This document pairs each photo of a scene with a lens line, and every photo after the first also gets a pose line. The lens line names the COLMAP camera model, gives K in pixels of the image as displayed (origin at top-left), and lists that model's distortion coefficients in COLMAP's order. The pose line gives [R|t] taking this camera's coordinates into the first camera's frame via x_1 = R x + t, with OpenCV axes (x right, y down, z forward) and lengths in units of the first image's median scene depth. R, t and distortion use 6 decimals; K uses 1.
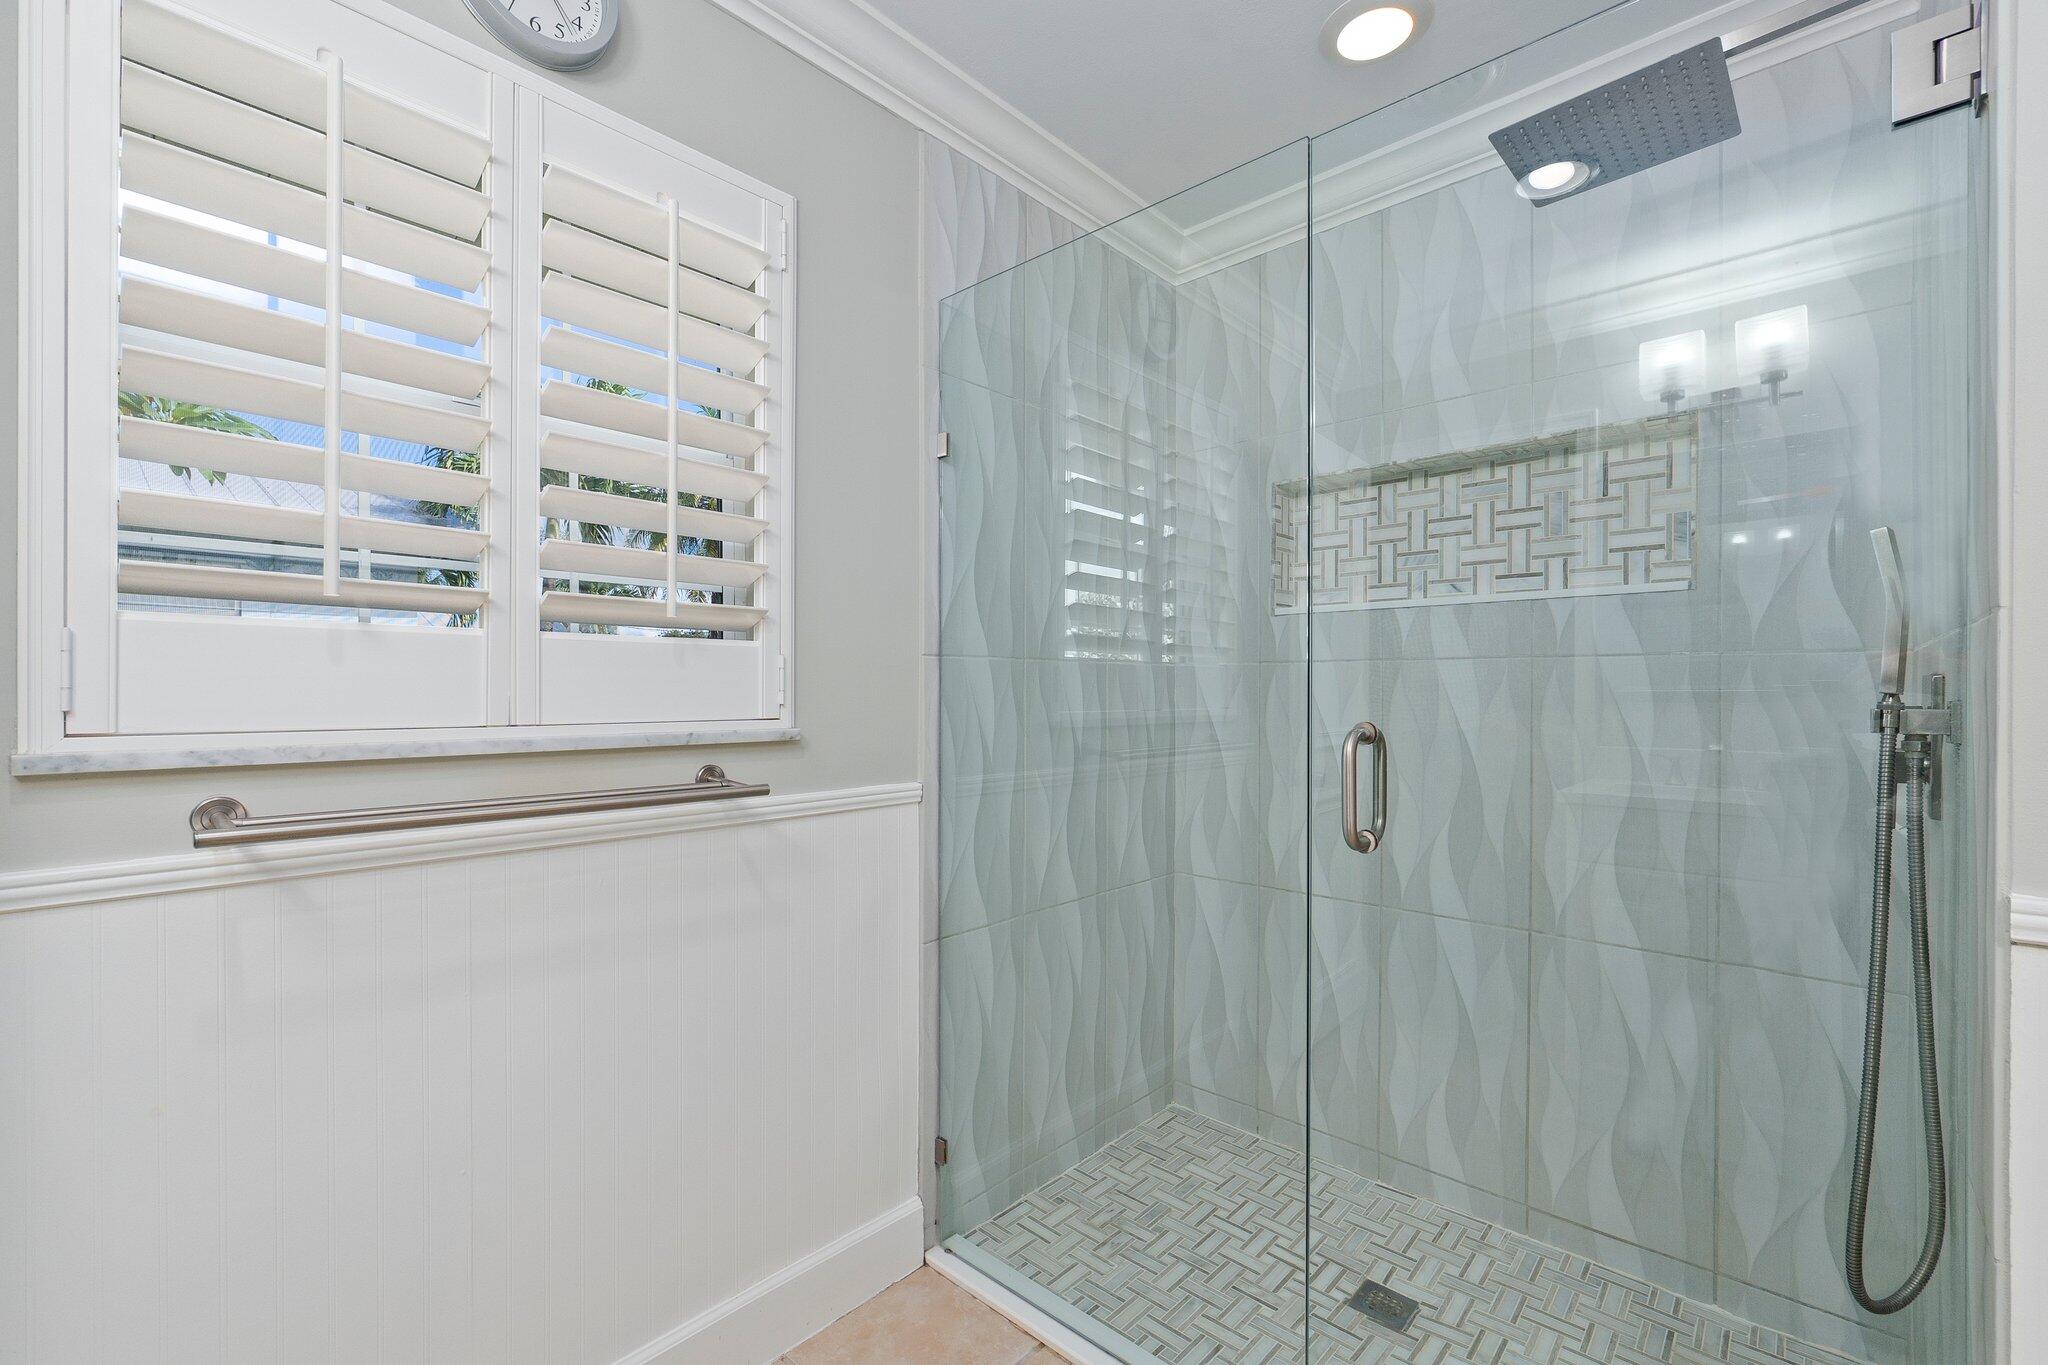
lens RADIAL K [[887.0, 0, 1026.5], [0, 887.0, 687.6], [0, 0, 1]] dist [0.028181, 0.000012]
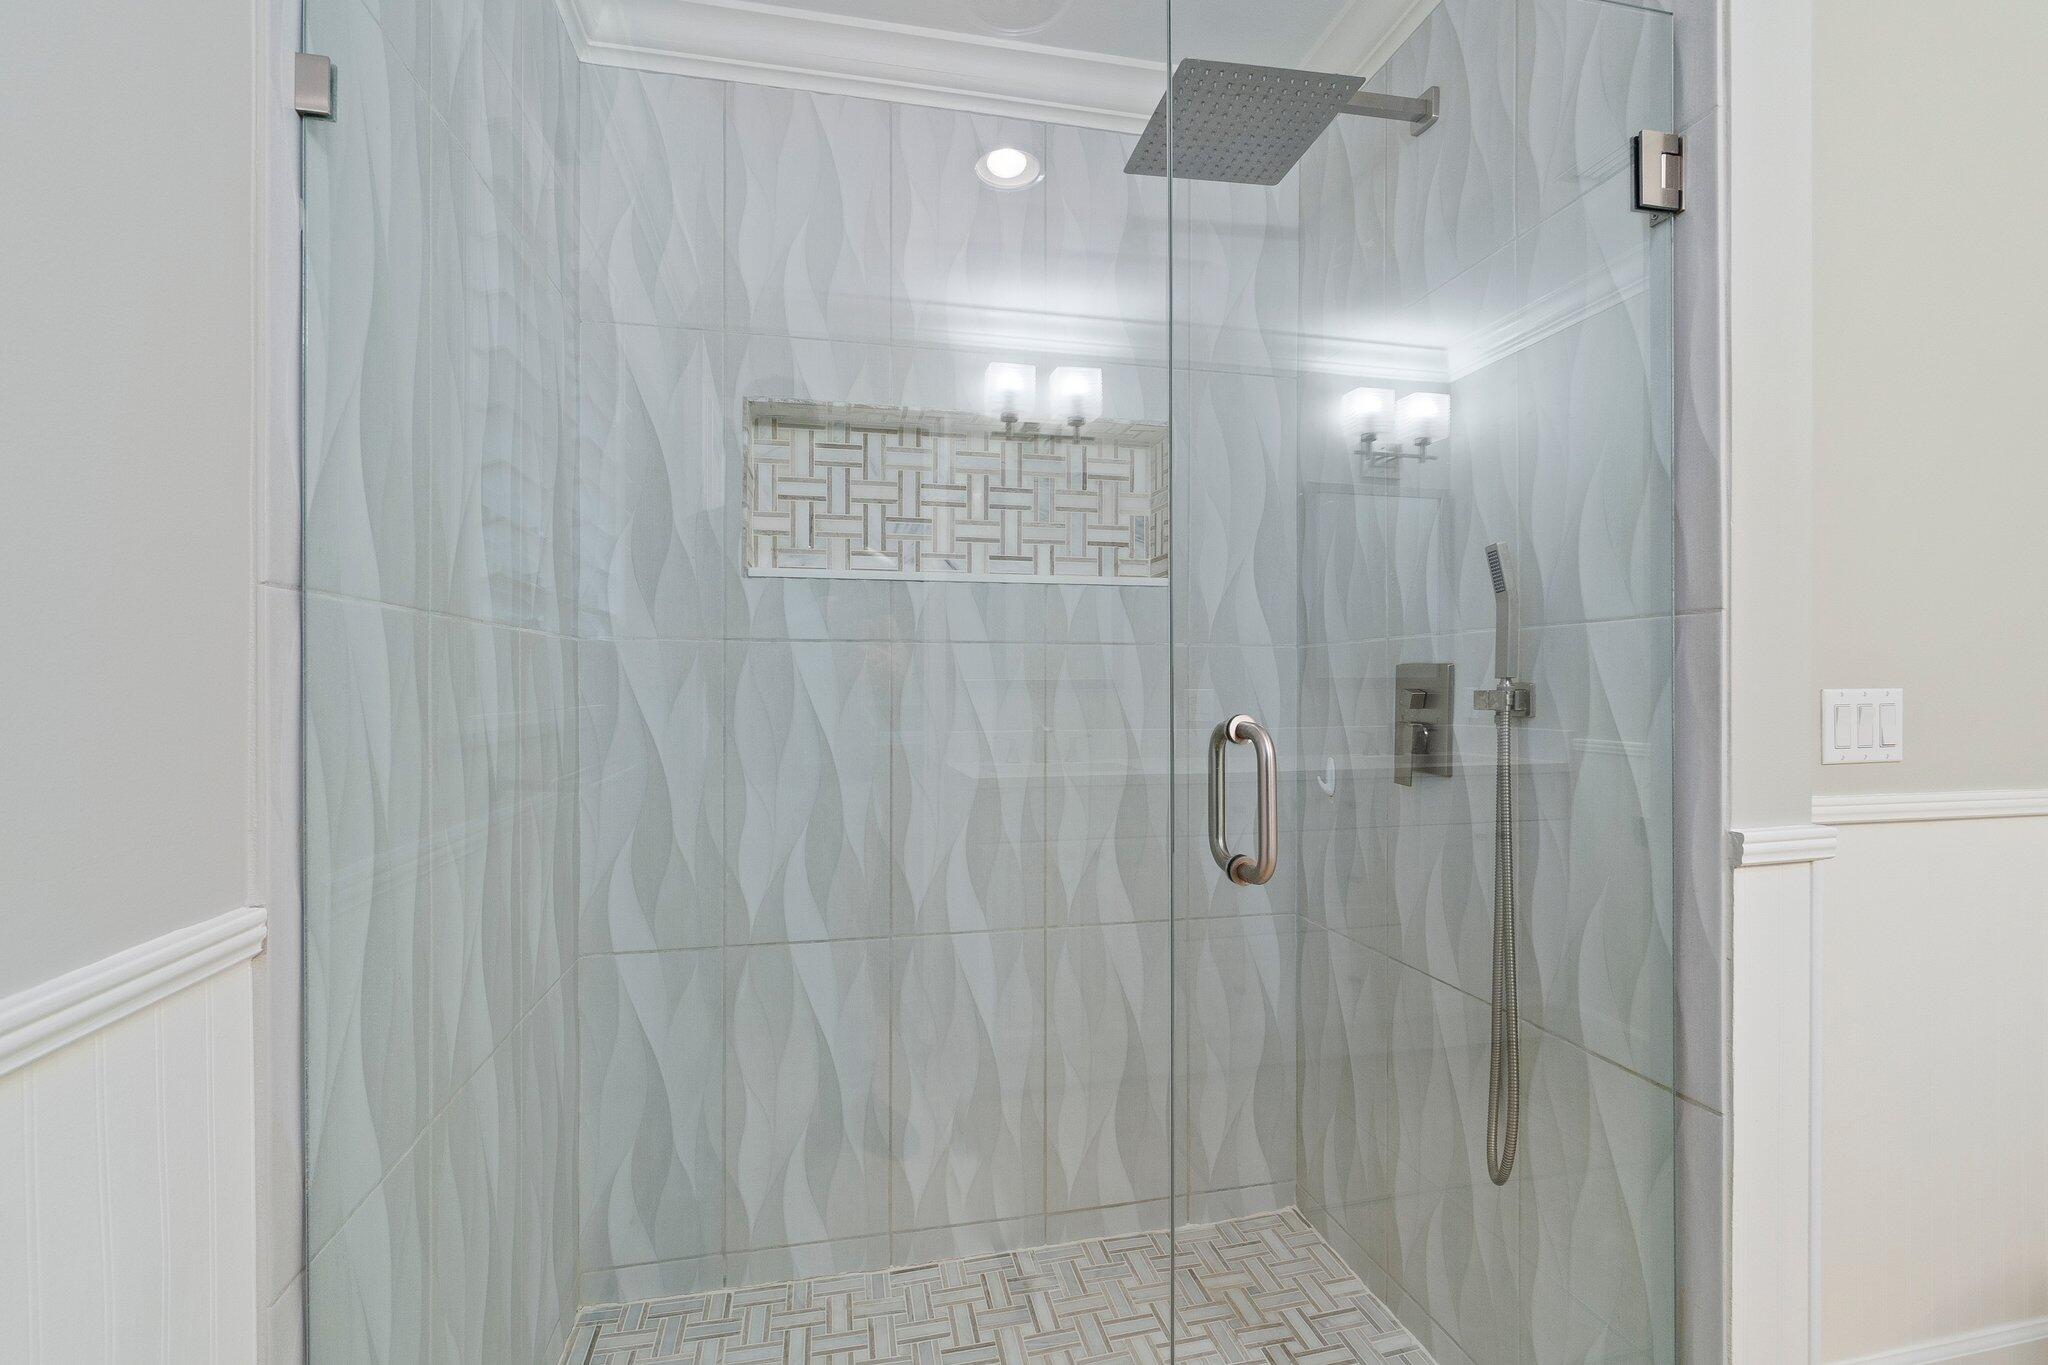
lens RADIAL K [[884.1, 0, 1017.9], [0, 884.1, 682.6], [0, 0, 1]] dist [-0.003475, -0.000379]
pose [[0.585922, 0.001155, 0.810367, -0.208012], [-0.000638, 0.999999, -0.000964, 0.008582], [-0.810367, 0.000048, 0.585922, 0.437182]]
